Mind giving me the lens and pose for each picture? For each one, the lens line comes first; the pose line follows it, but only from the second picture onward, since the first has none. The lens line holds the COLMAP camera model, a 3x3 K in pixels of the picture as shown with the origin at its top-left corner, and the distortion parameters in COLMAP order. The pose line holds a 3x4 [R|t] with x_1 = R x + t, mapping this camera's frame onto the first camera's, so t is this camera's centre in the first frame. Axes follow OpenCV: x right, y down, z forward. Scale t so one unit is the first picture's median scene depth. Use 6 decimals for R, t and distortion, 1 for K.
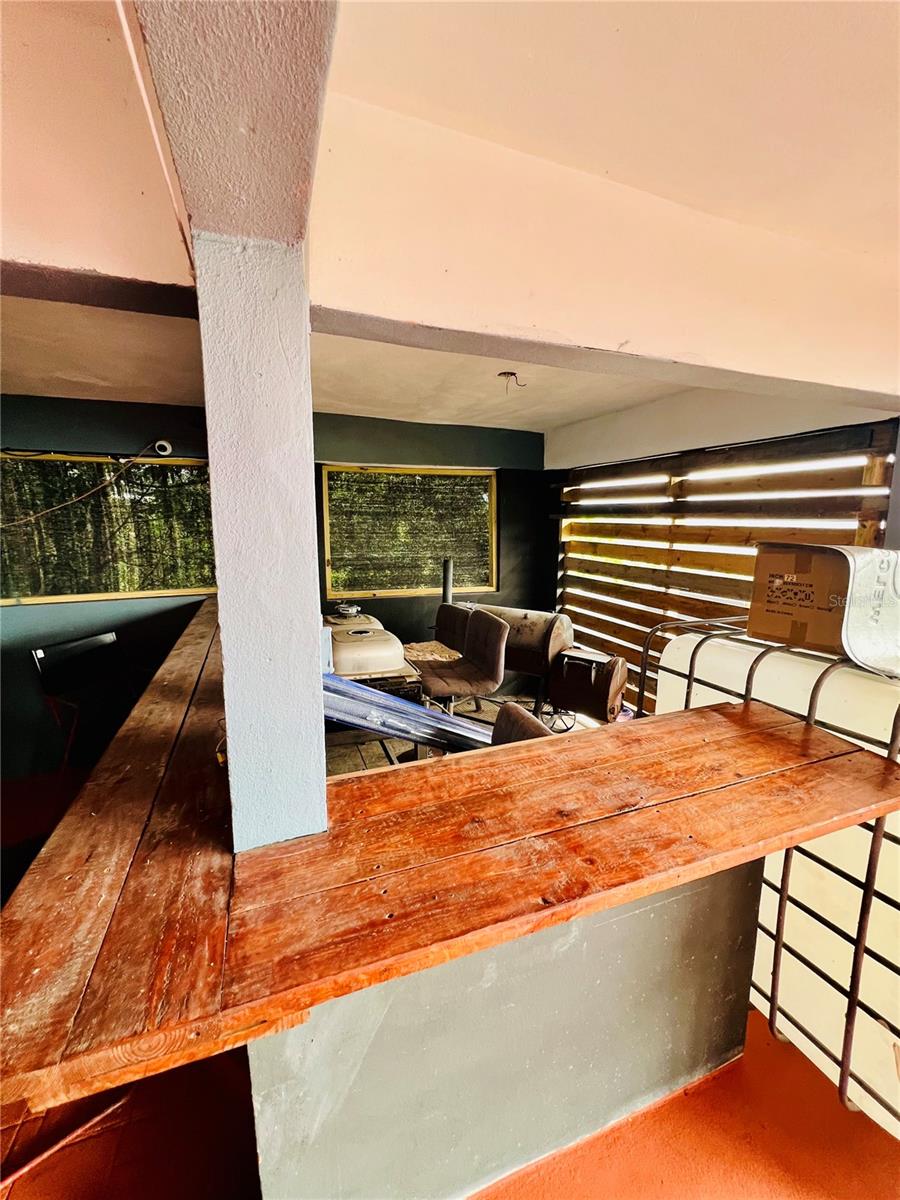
lens RADIAL K [[485.0, 0, 455.7], [0, 485.0, 607.9], [0, 0, 1]] dist [0.001129, -0.000061]
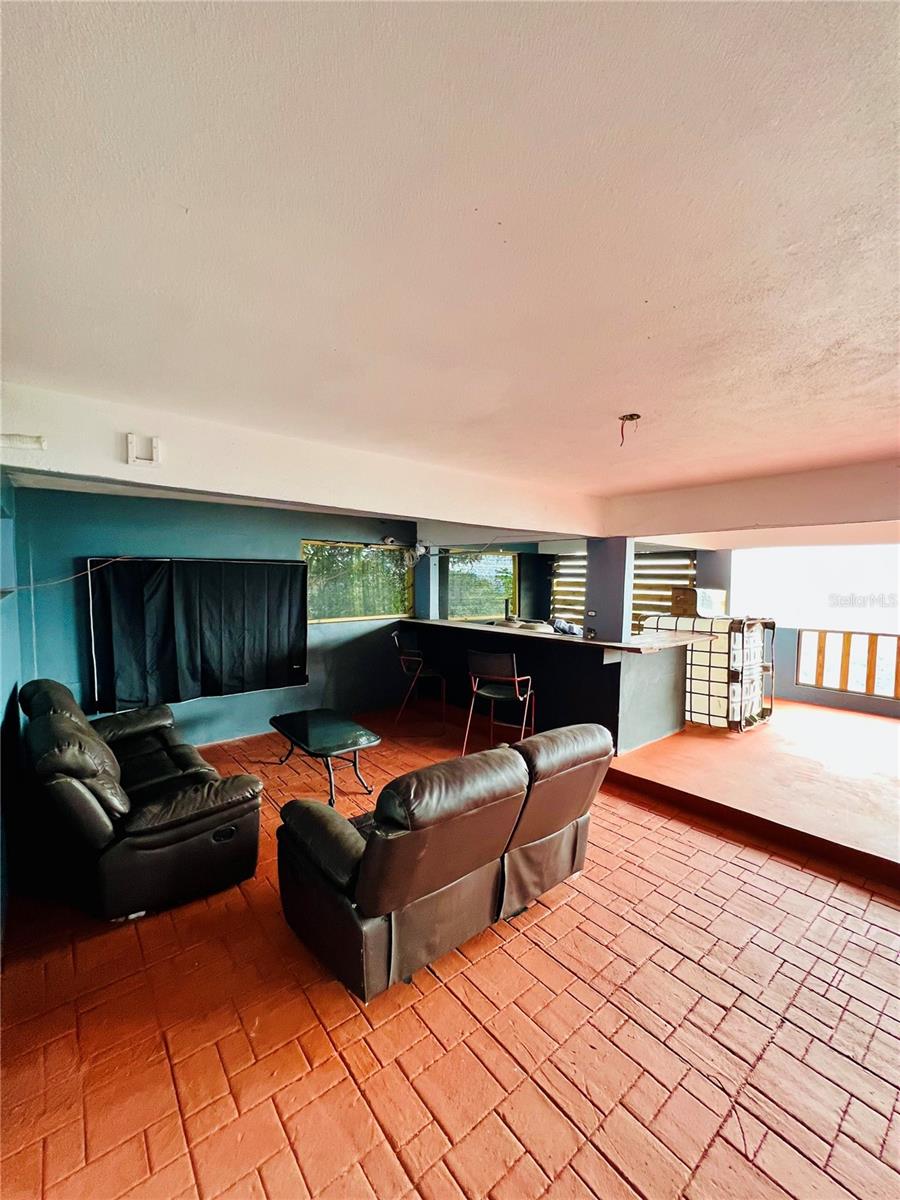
lens RADIAL K [[485.0, 0, 450.6], [0, 485.0, 600.7], [0, 0, 1]] dist [0.001129, -0.000061]
pose [[0.951562, -0.007997, 0.307352, -1.062342], [0.047369, 0.991539, -0.120855, 0.165461], [-0.303785, 0.129560, 0.943890, -0.971314]]
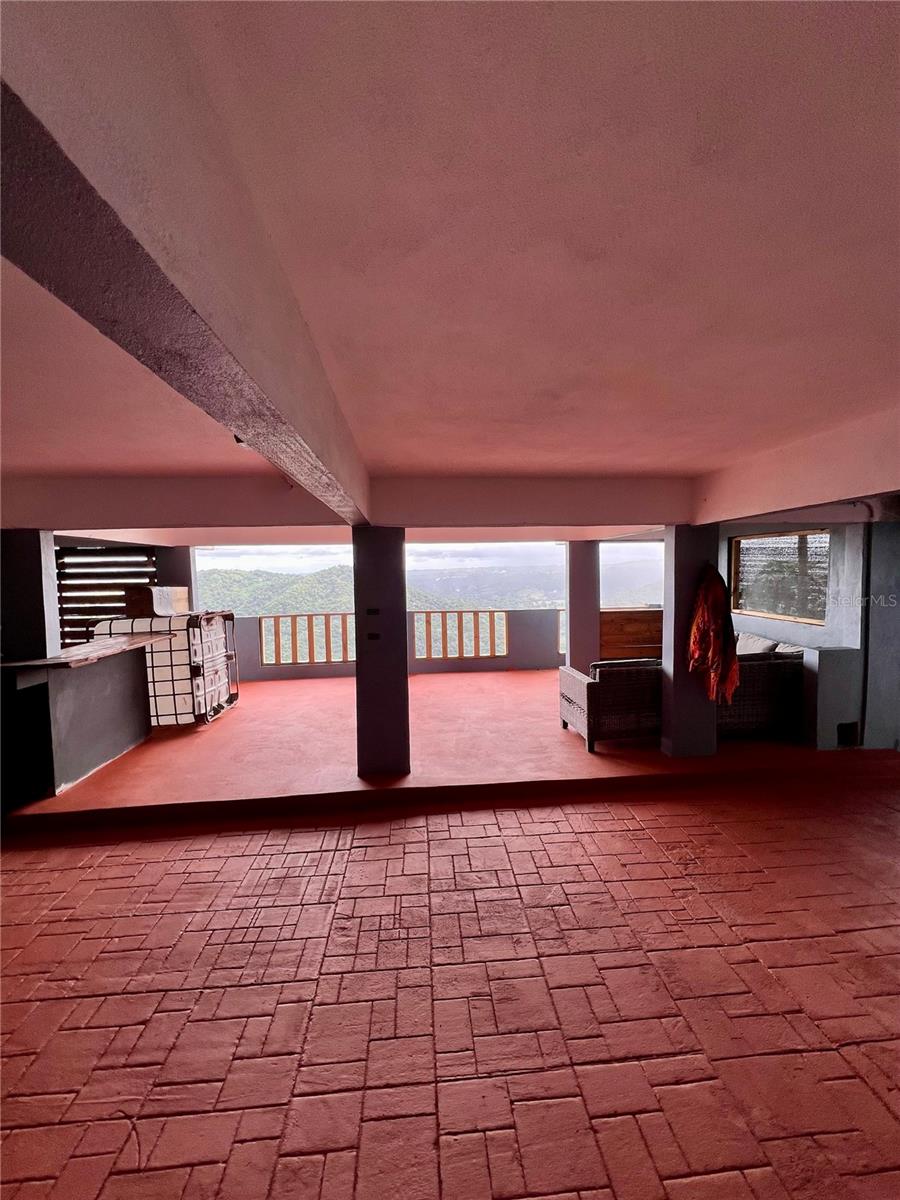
lens RADIAL K [[485.0, 0, 452.4], [0, 485.0, 598.4], [0, 0, 1]] dist [0.001129, -0.000061]
pose [[0.291377, -0.067543, 0.954221, -0.969167], [0.195118, 0.980730, 0.009839, 0.177055], [-0.936498, 0.183319, 0.298941, -1.057903]]
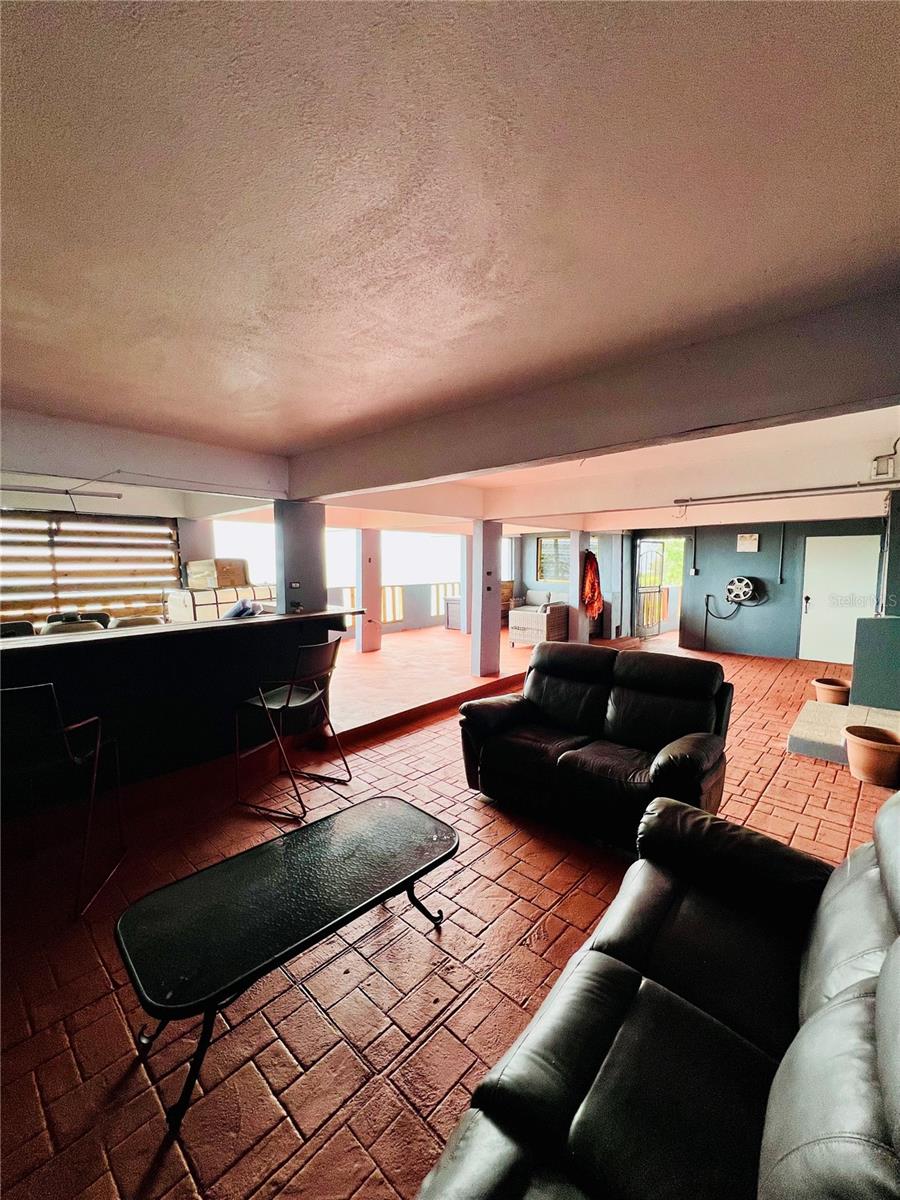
lens RADIAL K [[485.0, 0, 441.3], [0, 485.0, 609.4], [0, 0, 1]] dist [0.001129, -0.000061]
pose [[-0.437818, -0.093055, 0.894235, -1.613405], [0.161362, 0.970345, 0.179978, -0.076679], [-0.884465, 0.223093, -0.409819, 0.575637]]
